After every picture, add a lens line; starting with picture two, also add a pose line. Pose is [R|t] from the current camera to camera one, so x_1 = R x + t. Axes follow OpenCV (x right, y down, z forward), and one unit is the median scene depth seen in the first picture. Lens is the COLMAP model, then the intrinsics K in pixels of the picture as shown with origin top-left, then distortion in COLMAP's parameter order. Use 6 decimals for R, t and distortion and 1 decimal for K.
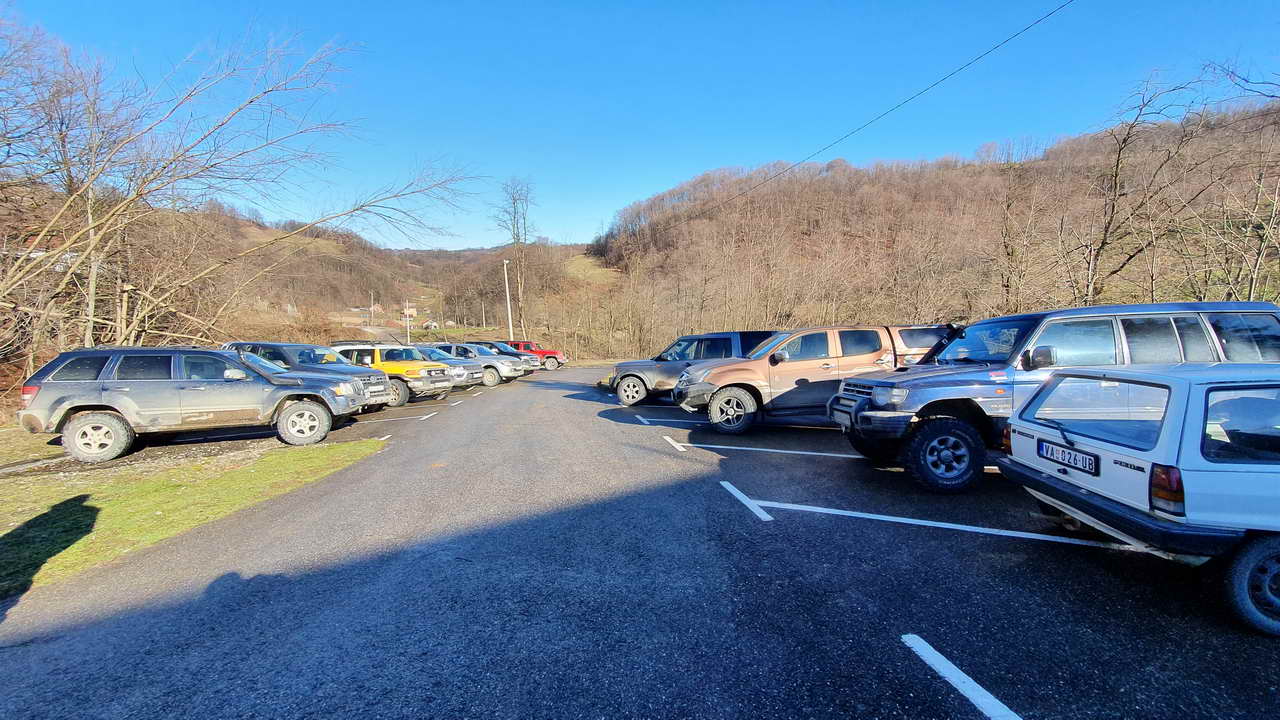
lens RADIAL K [[535.4, 0, 652.5], [0, 535.4, 356.7], [0, 0, 1]] dist [0.002451, 0.000949]
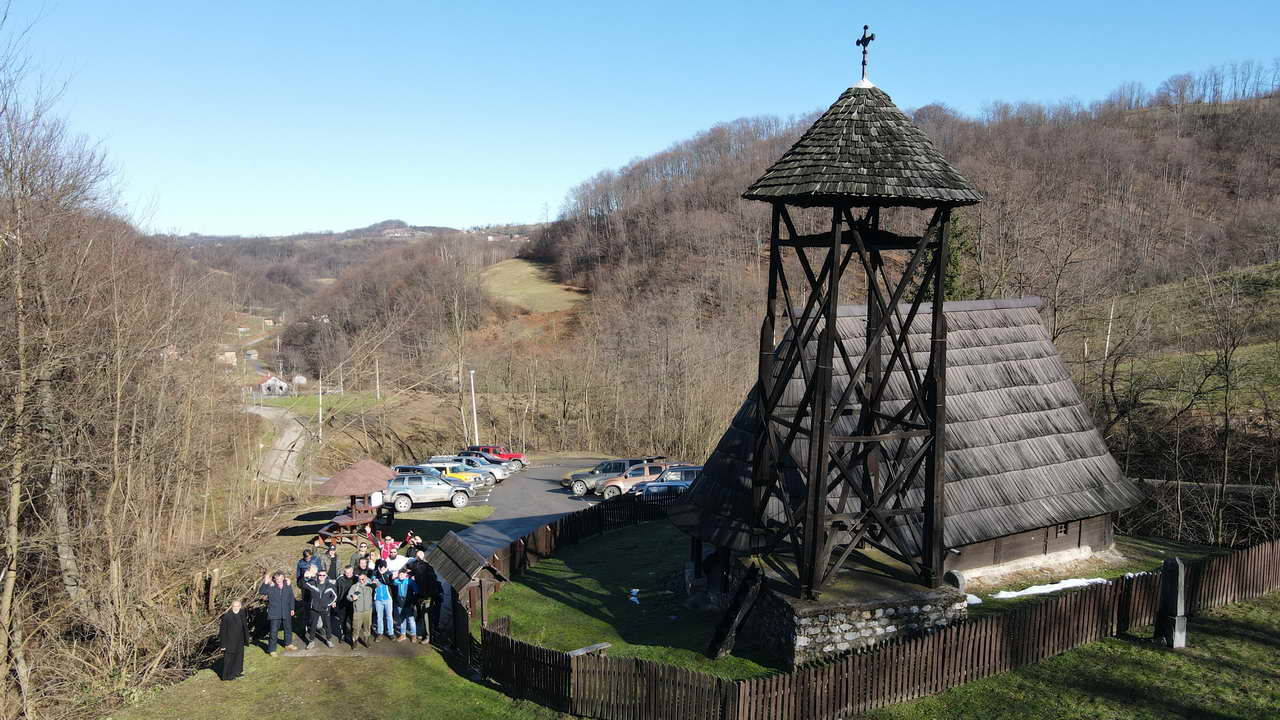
lens RADIAL K [[989.0, 0, 634.7], [0, 989.0, 360.5], [0, 0, 1]] dist [-0.001224, 0.005404]
pose [[0.999977, -0.006433, -0.001948, 0.009026], [0.006294, 0.997895, -0.064541, -0.008738], [0.002359, 0.064528, 0.997913, -0.138016]]
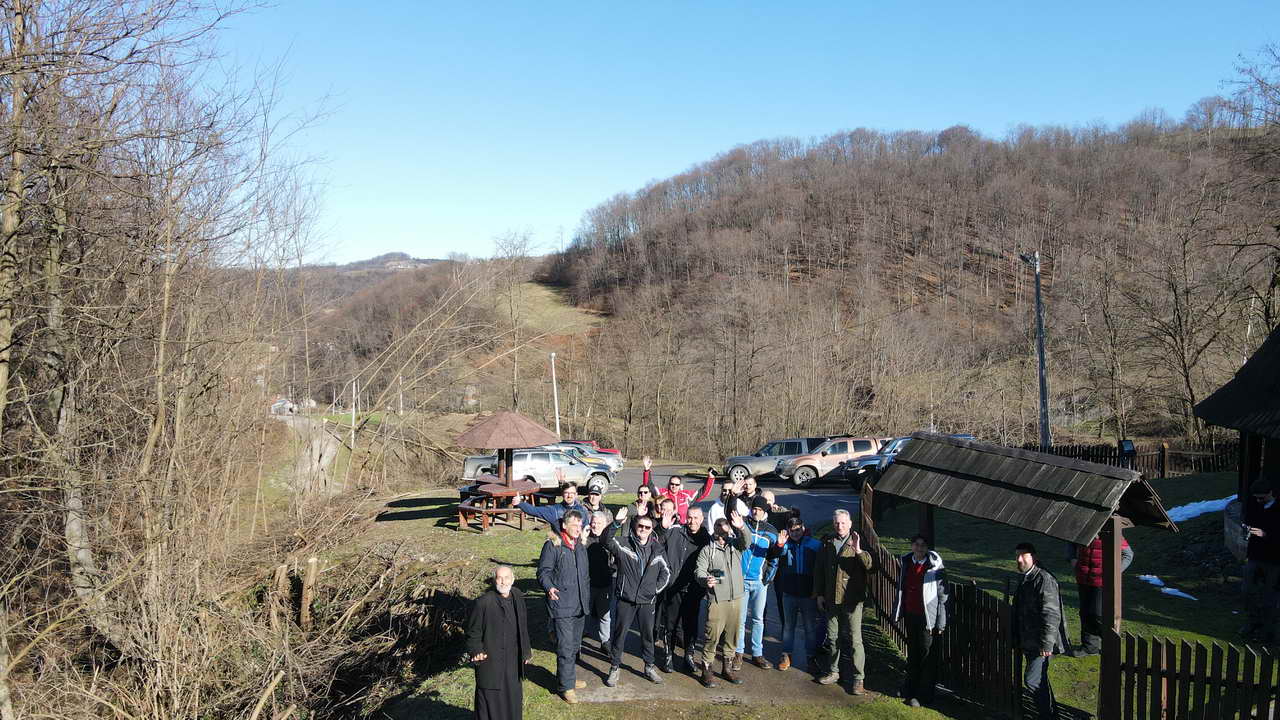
lens RADIAL K [[989.0, 0, 634.7], [0, 989.0, 360.5], [0, 0, 1]] dist [-0.001224, 0.005404]
pose [[0.999994, -0.002925, -0.002005, -0.016672], [0.002712, 0.995065, -0.099188, 0.000733], [0.002285, 0.099182, 0.995067, -0.095229]]
